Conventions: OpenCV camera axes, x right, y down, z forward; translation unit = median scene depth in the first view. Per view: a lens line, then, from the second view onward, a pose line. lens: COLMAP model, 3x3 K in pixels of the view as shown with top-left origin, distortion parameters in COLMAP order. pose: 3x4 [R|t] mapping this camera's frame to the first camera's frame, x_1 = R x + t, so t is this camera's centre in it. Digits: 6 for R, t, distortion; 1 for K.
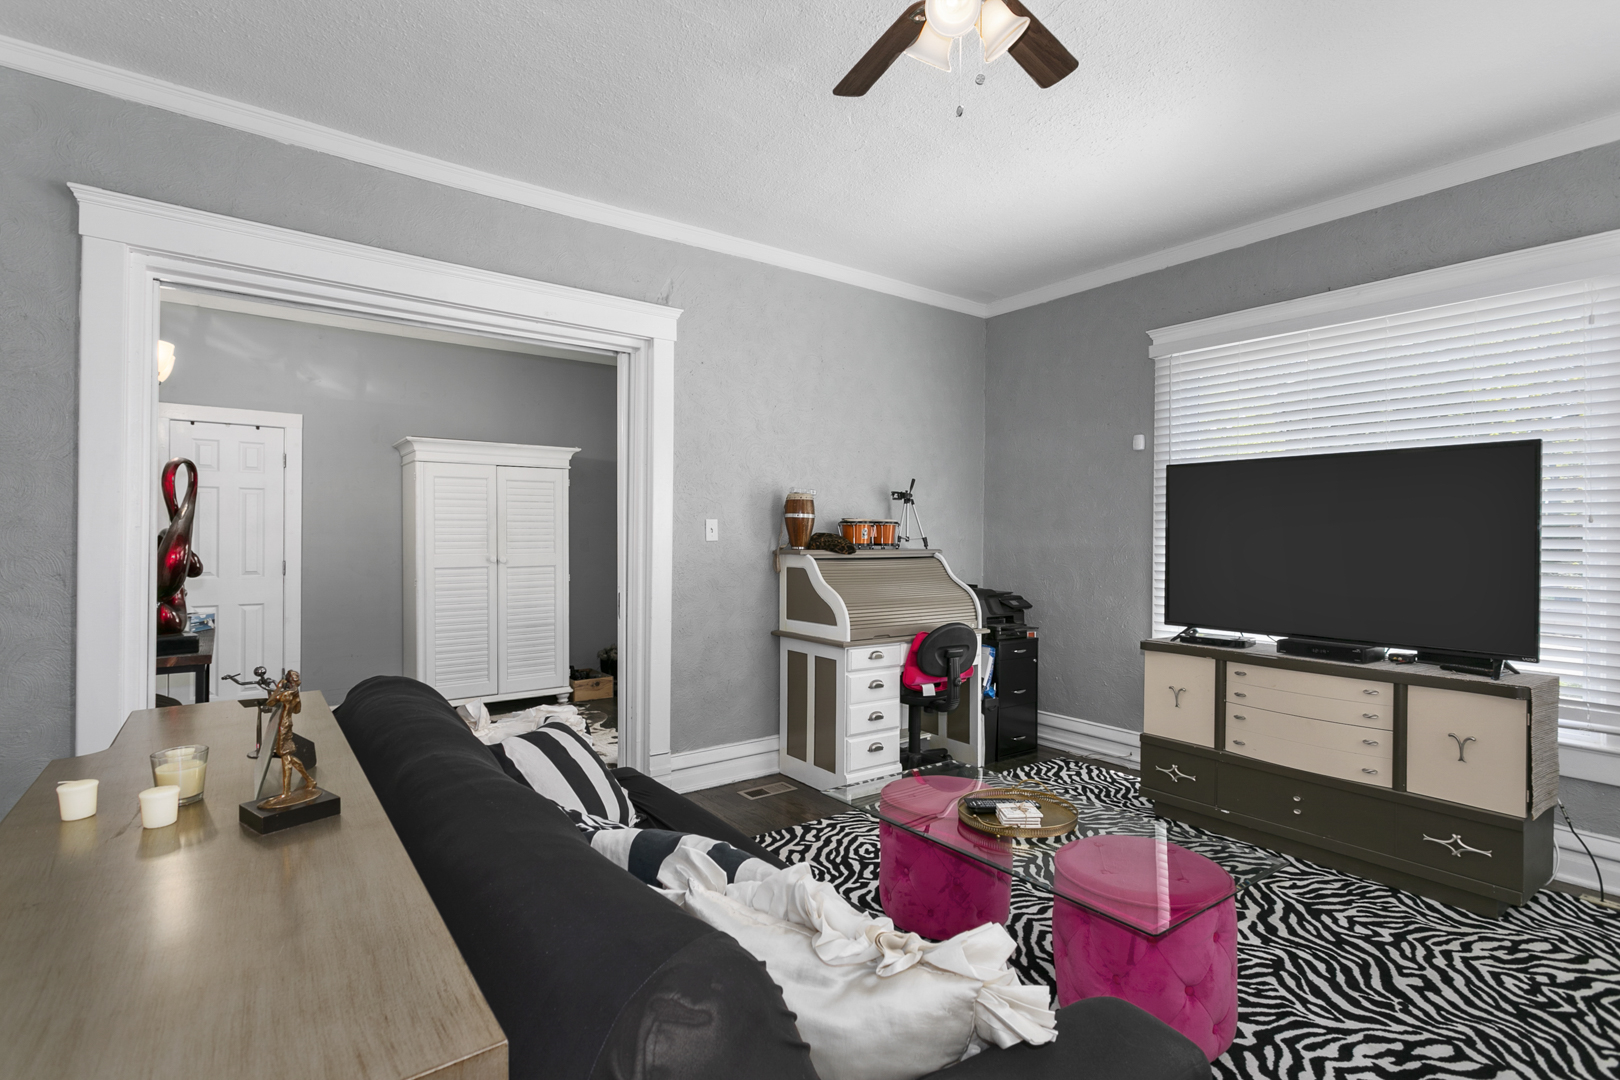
lens RADIAL K [[768.3, 0, 810.0], [0, 768.3, 540.0], [0, 0, 1]] dist [-0.002965, 0.000606]
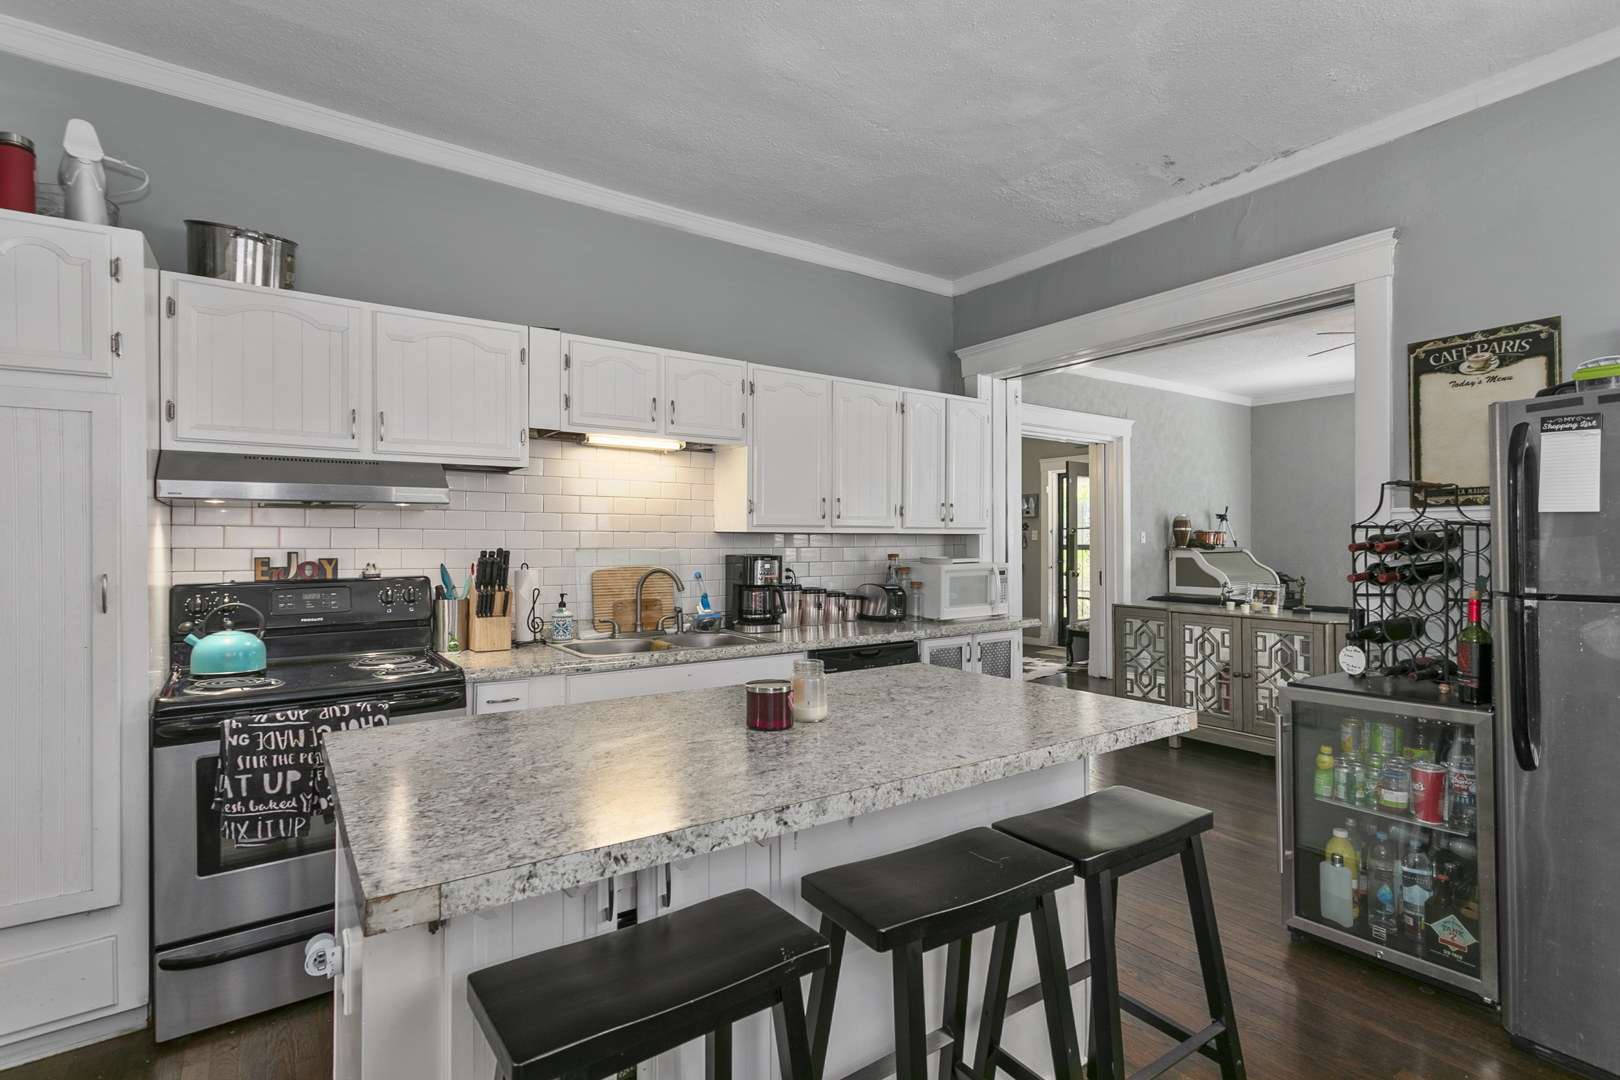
lens RADIAL K [[768.3, 0, 810.0], [0, 768.3, 540.0], [0, 0, 1]] dist [-0.002965, 0.000606]
pose [[0.999775, -0.010378, -0.018509, -1.090896], [0.010408, 0.999945, 0.001521, -0.022397], [0.018492, -0.001713, 0.999828, -1.053195]]
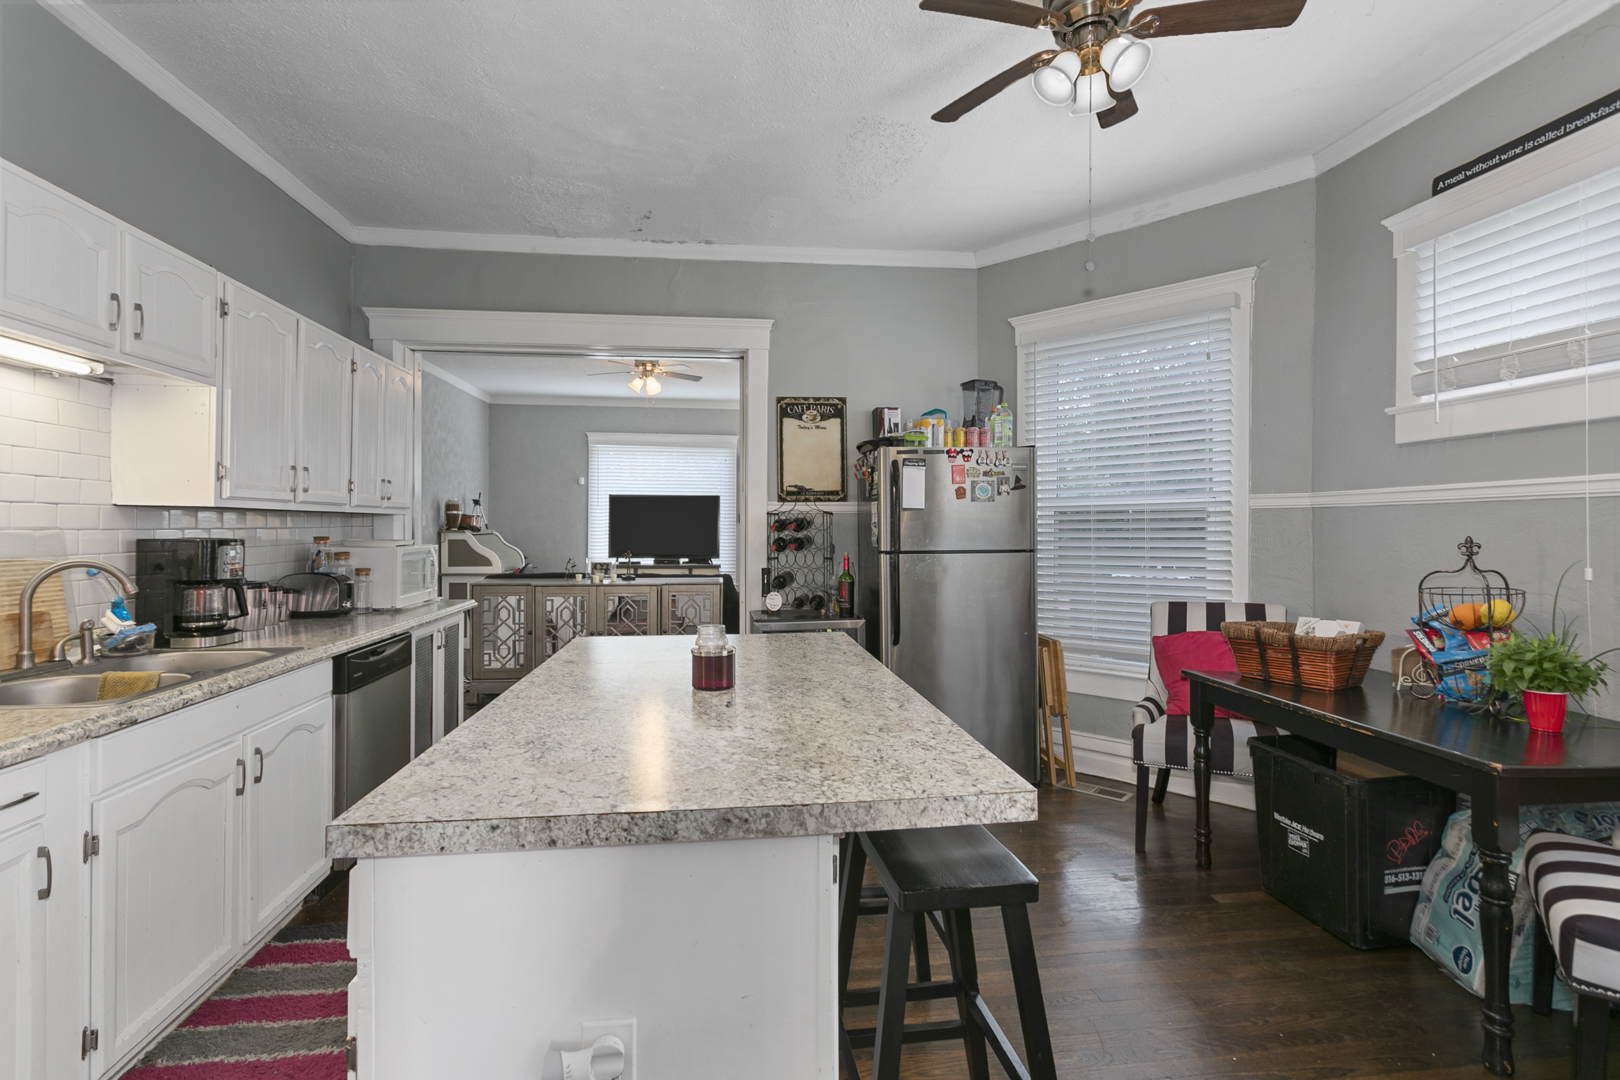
lens RADIAL K [[760.3, 0, 807.8], [0, 760.3, 528.1], [0, 0, 1]] dist [-0.002727, -0.000135]
pose [[0.486215, -0.010014, 0.873782, -1.569887], [-0.000992, 0.999927, 0.012011, -0.020455], [-0.873838, -0.006707, 0.486170, -0.875337]]
